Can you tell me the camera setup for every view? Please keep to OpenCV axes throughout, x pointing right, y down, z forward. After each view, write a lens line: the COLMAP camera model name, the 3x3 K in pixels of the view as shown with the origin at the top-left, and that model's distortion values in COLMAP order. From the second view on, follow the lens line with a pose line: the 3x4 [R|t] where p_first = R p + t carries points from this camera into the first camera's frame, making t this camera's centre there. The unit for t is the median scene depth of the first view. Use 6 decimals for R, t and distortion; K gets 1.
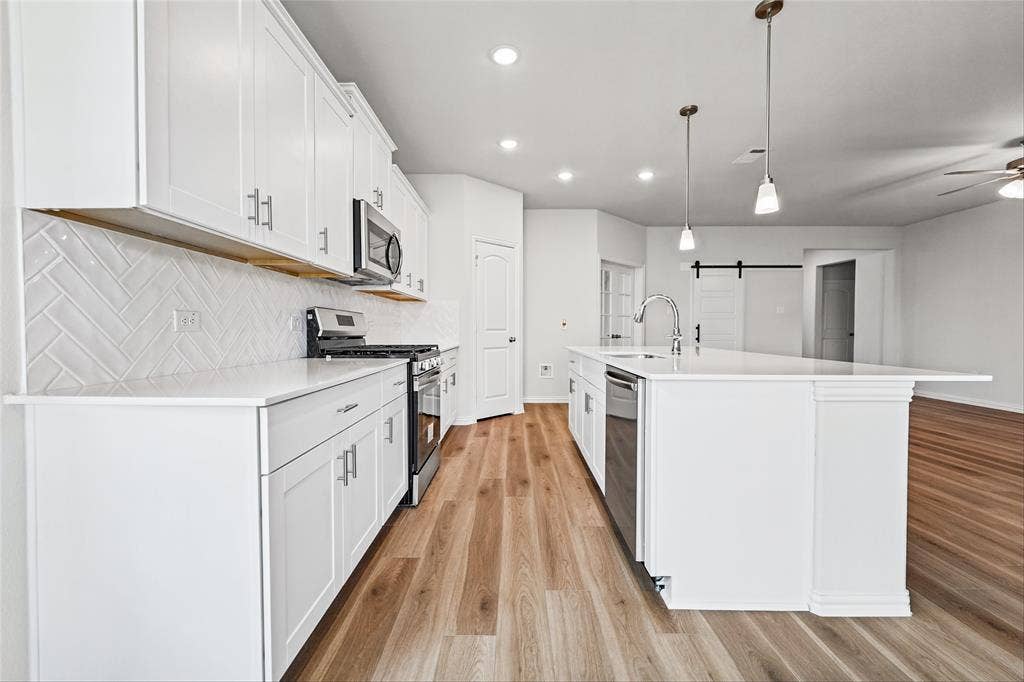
lens RADIAL K [[410.7, 0, 512.0], [0, 410.7, 341.0], [0, 0, 1]] dist [-0.000870, -0.000273]
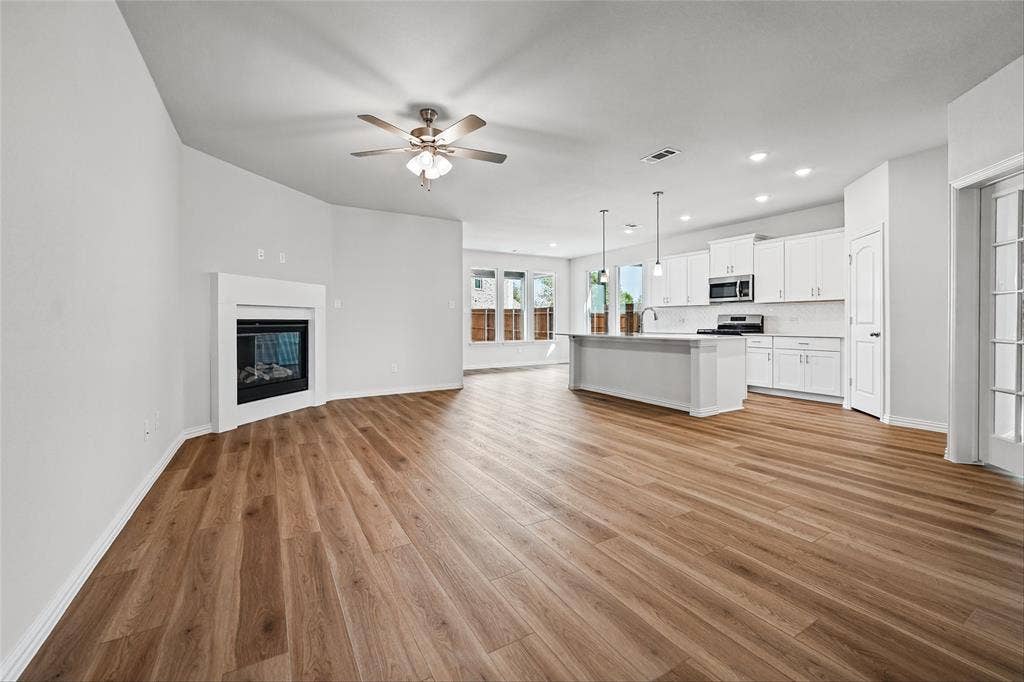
lens RADIAL K [[418.2, 0, 516.2], [0, 418.2, 320.6], [0, 0, 1]] dist [-0.002656, -0.000211]
pose [[-0.848845, 0.001452, -0.528640, 2.332000], [-0.011041, 0.999729, 0.020474, -0.086515], [0.528527, 0.023216, -0.848599, 2.737161]]
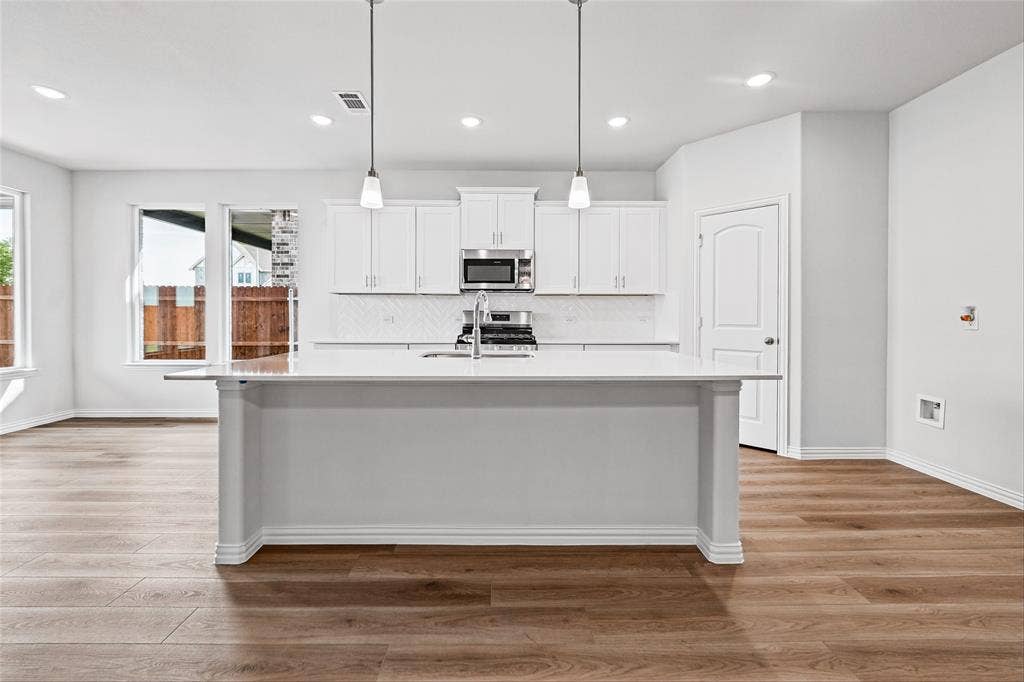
lens RADIAL K [[418.2, 0, 516.2], [0, 418.2, 320.6], [0, 0, 1]] dist [-0.002656, -0.000211]
pose [[0.032005, 0.014794, -0.999378, 1.393344], [-0.029262, 0.999476, 0.013859, -0.069847], [0.999059, 0.028800, 0.032421, 1.147343]]
